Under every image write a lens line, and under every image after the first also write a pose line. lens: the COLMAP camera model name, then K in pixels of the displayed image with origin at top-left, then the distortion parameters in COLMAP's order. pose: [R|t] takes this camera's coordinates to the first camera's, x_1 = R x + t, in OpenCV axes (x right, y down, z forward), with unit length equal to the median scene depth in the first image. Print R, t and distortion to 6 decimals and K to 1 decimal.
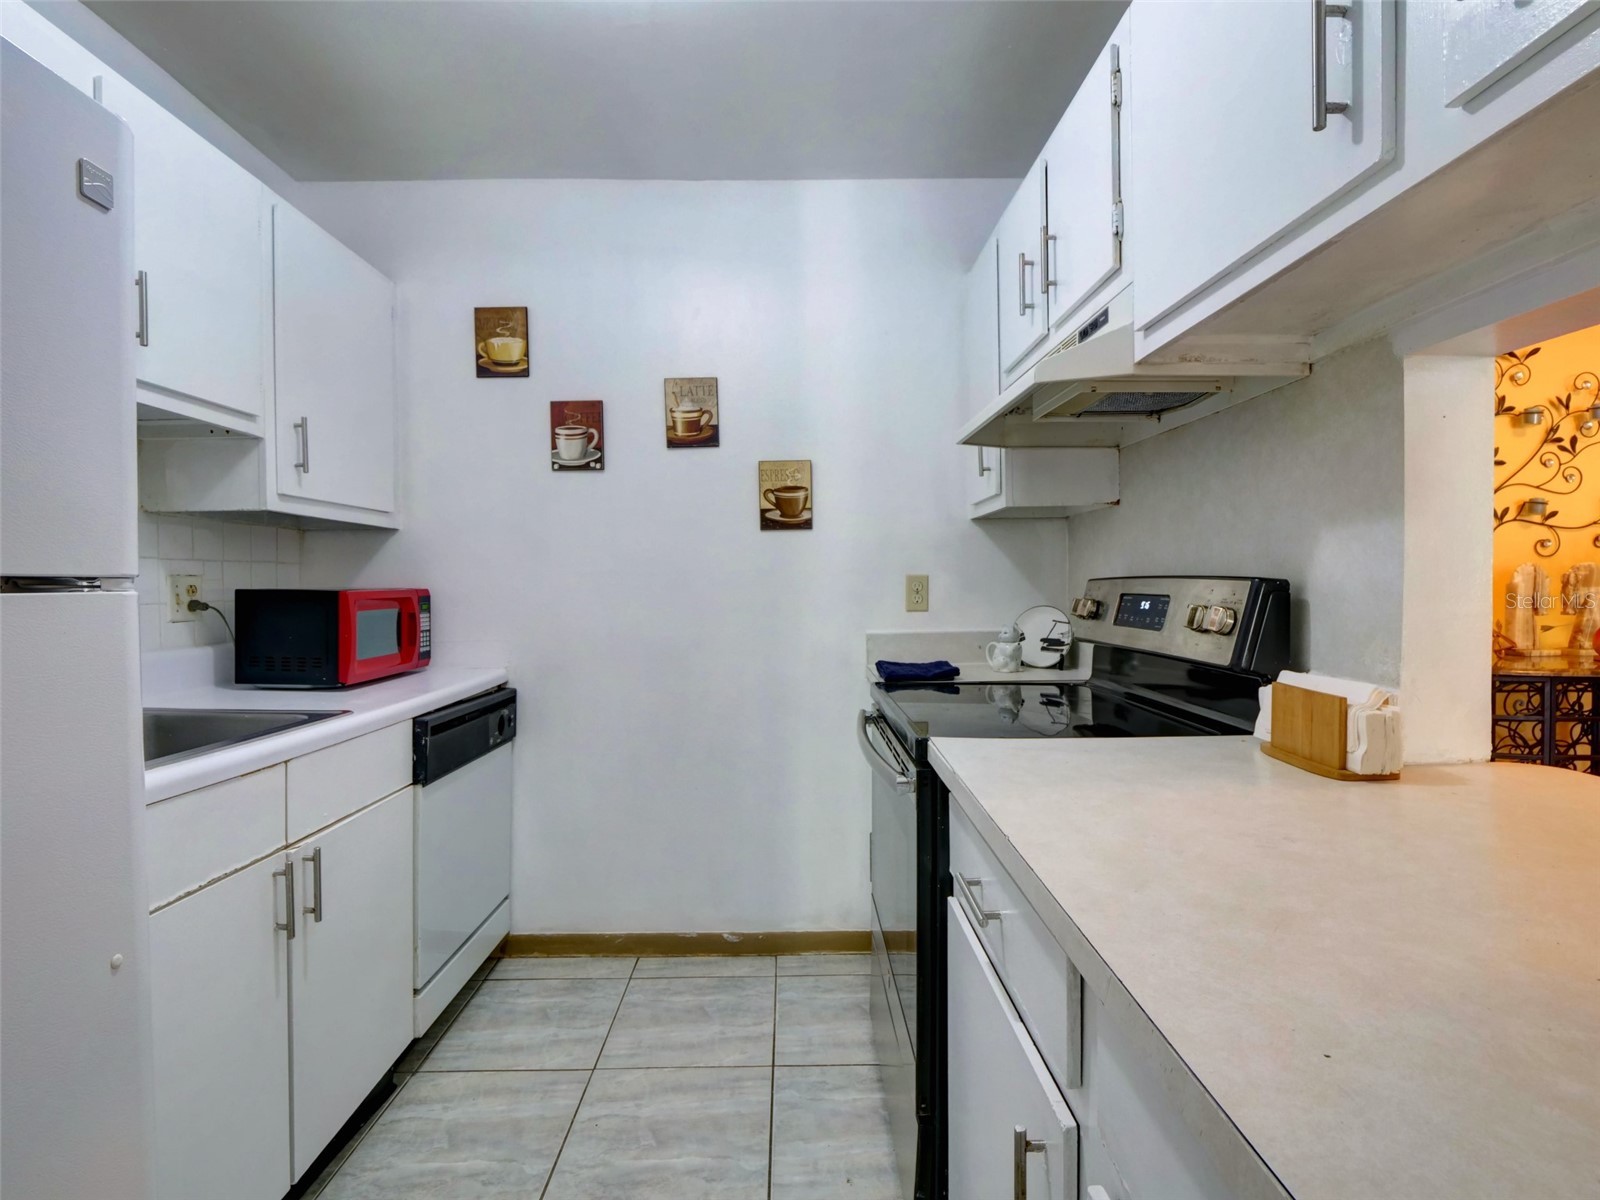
lens RADIAL K [[782.4, 0, 800.0], [0, 782.4, 600.0], [0, 0, 1]] dist [-0.012075, -0.001135]
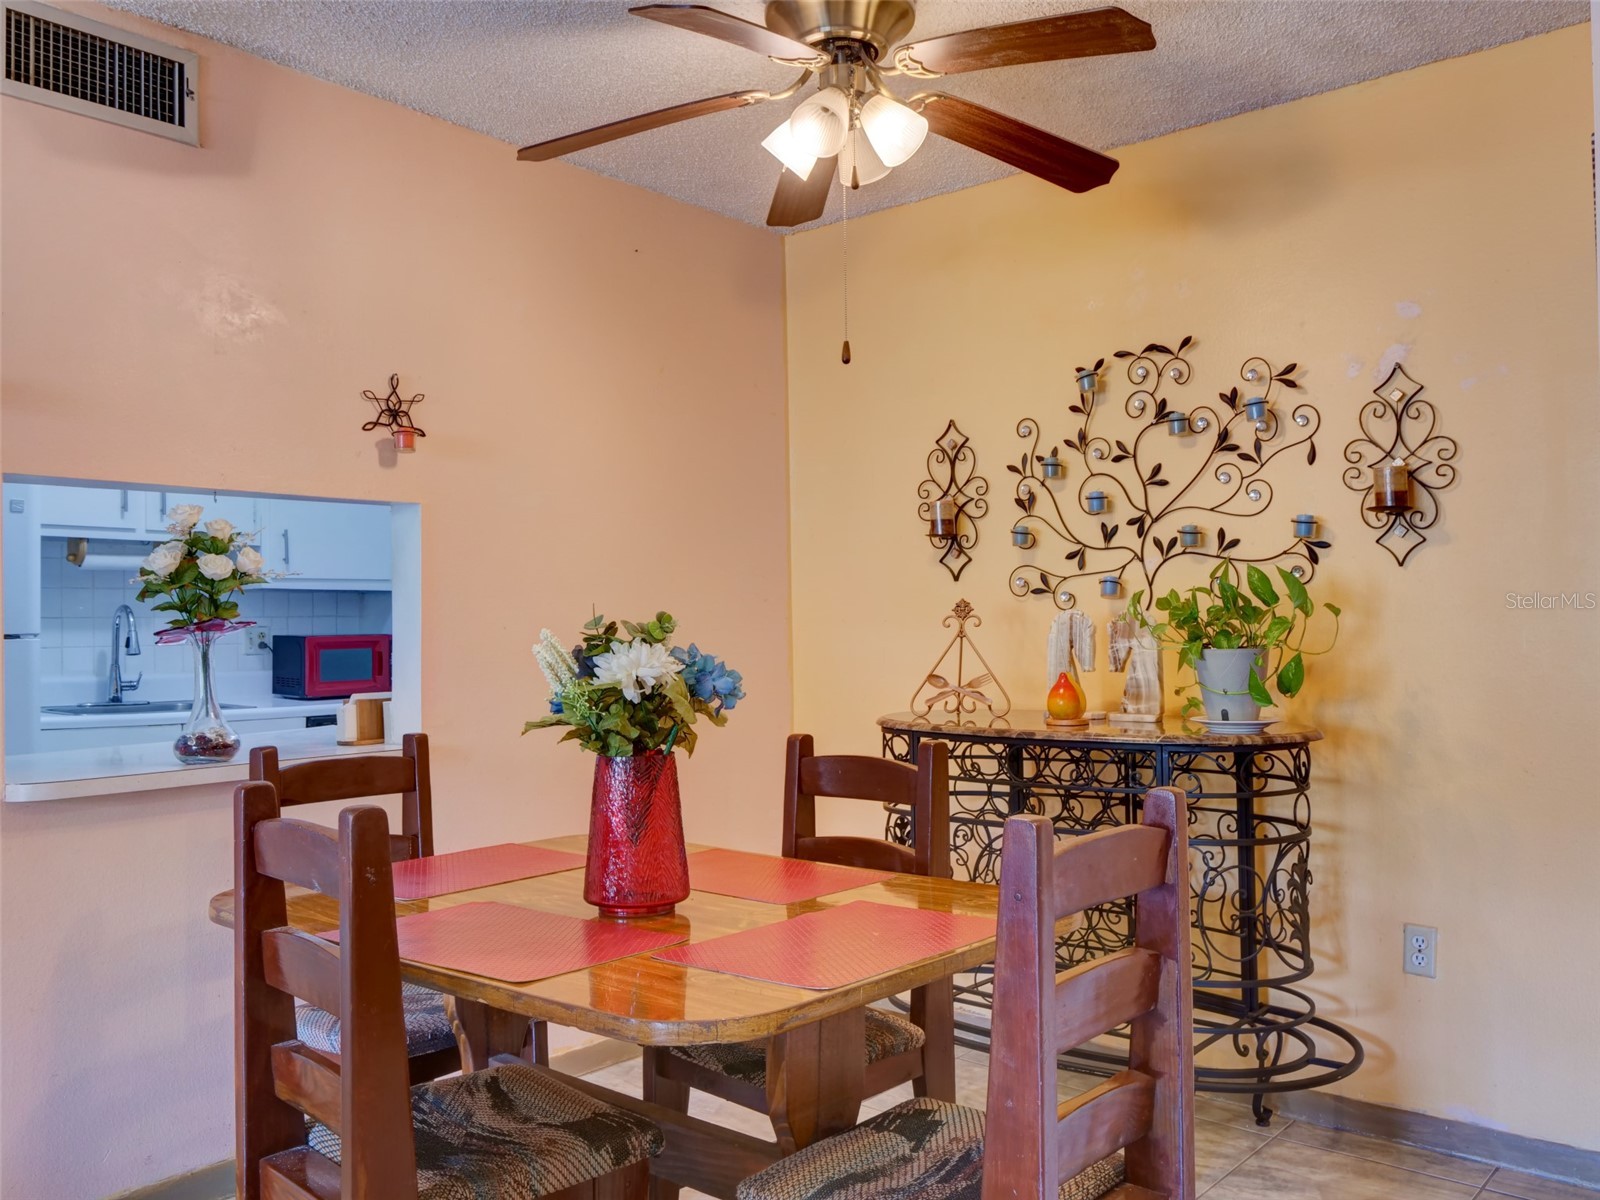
lens RADIAL K [[1314.4, 0, 800.0], [0, 1314.4, 600.0], [0, 0, 1]] dist [0.000274, -0.000646]
pose [[0.749540, -0.013444, -0.661822, 1.530389], [-0.010277, 0.999437, -0.031941, -0.008635], [0.661879, 0.030742, 0.748980, -0.265452]]
